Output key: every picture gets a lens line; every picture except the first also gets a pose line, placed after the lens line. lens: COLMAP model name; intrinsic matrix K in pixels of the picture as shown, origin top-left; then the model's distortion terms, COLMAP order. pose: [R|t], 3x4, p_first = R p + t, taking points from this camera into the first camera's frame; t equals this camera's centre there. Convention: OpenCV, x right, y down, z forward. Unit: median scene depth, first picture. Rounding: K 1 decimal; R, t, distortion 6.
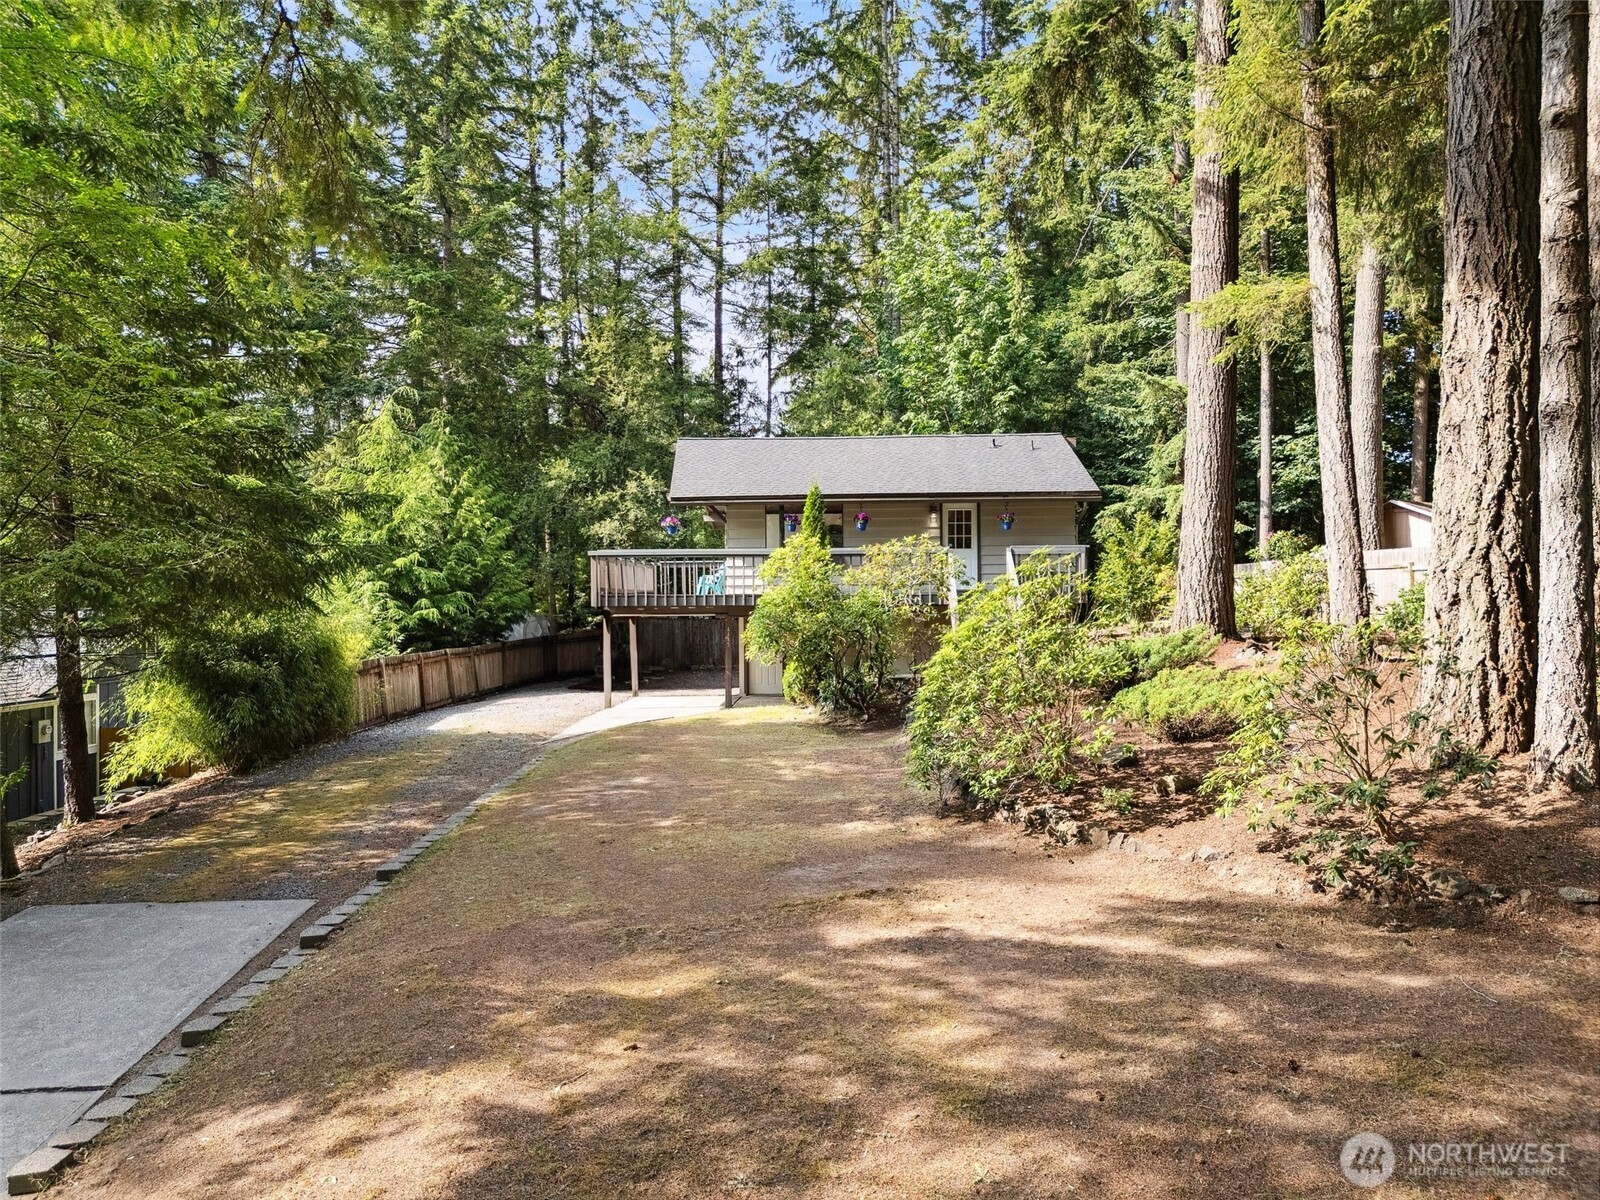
lens RADIAL K [[1180.0, 0, 791.9], [0, 1180.0, 603.4], [0, 0, 1]] dist [0.064950, -0.055808]
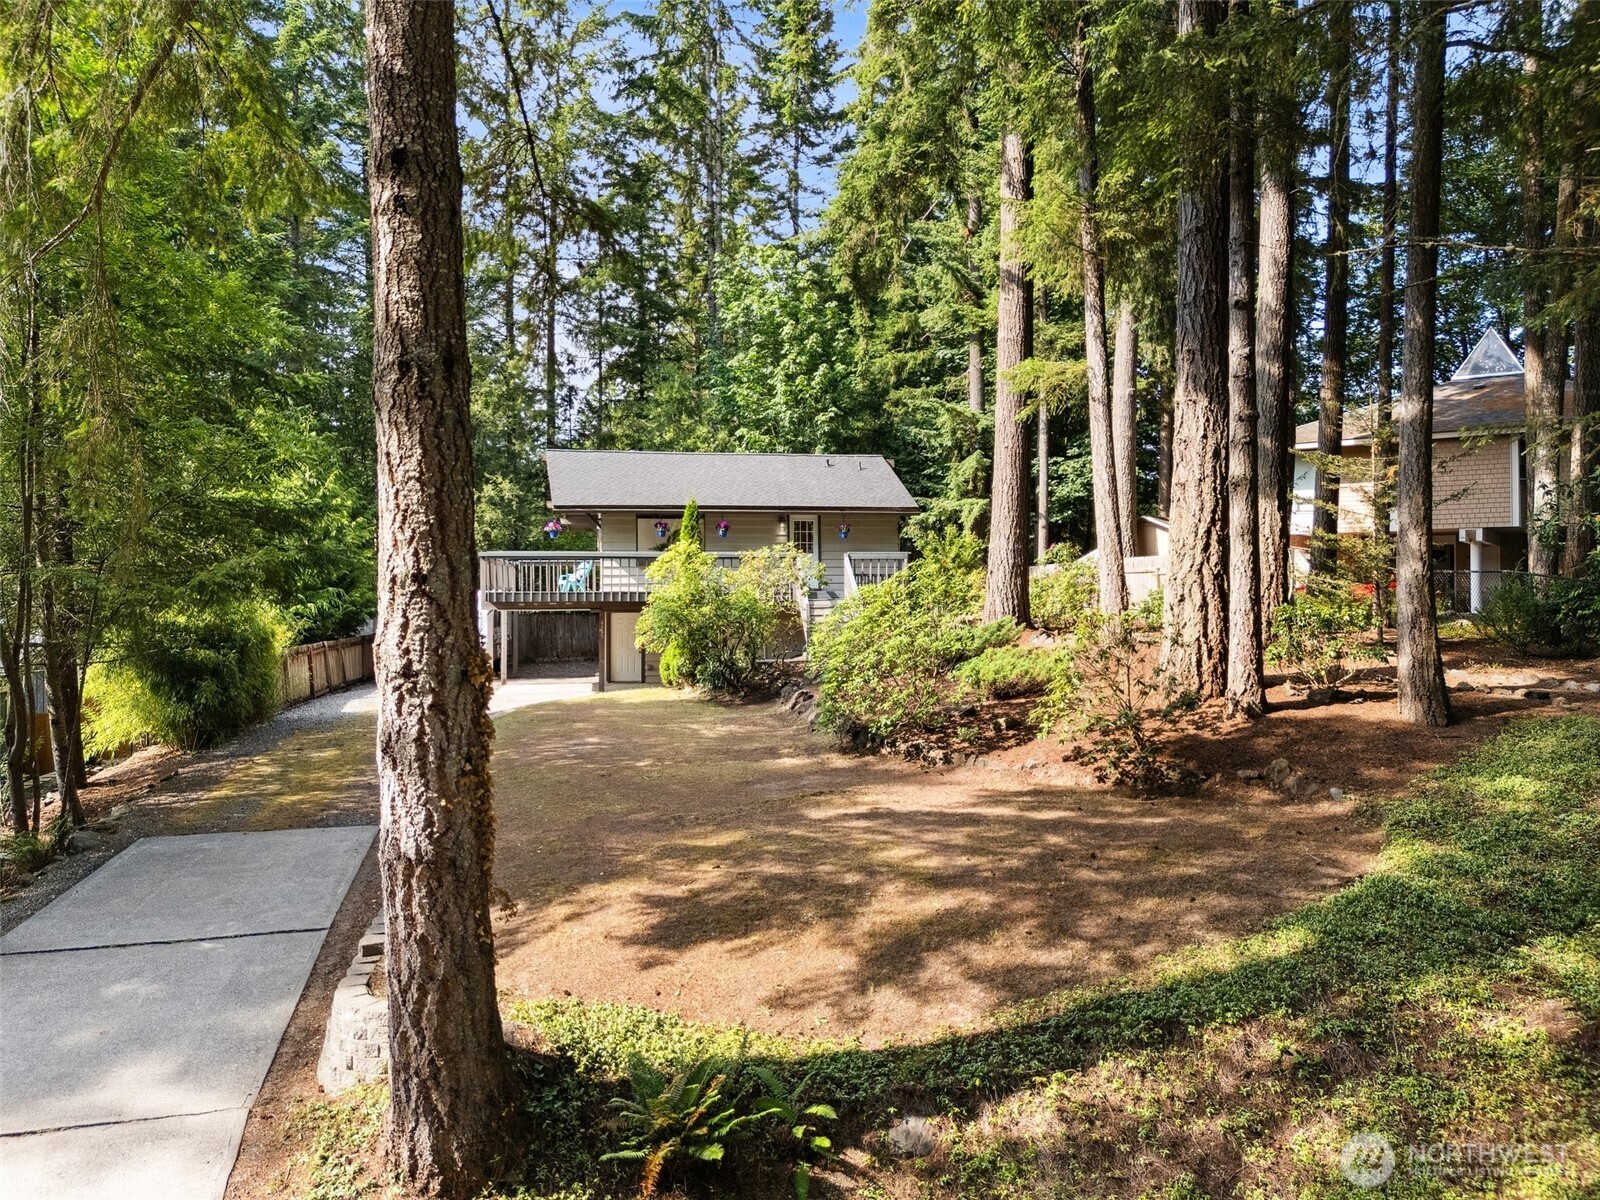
lens RADIAL K [[1163.7, 0, 804.6], [0, 1163.7, 581.7], [0, 0, 1]] dist [0.189526, -0.442708]
pose [[0.982858, 0.005574, 0.184278, -0.101108], [-0.002644, 0.999866, -0.016145, 0.000809], [-0.184343, 0.015381, 0.982742, -0.201355]]
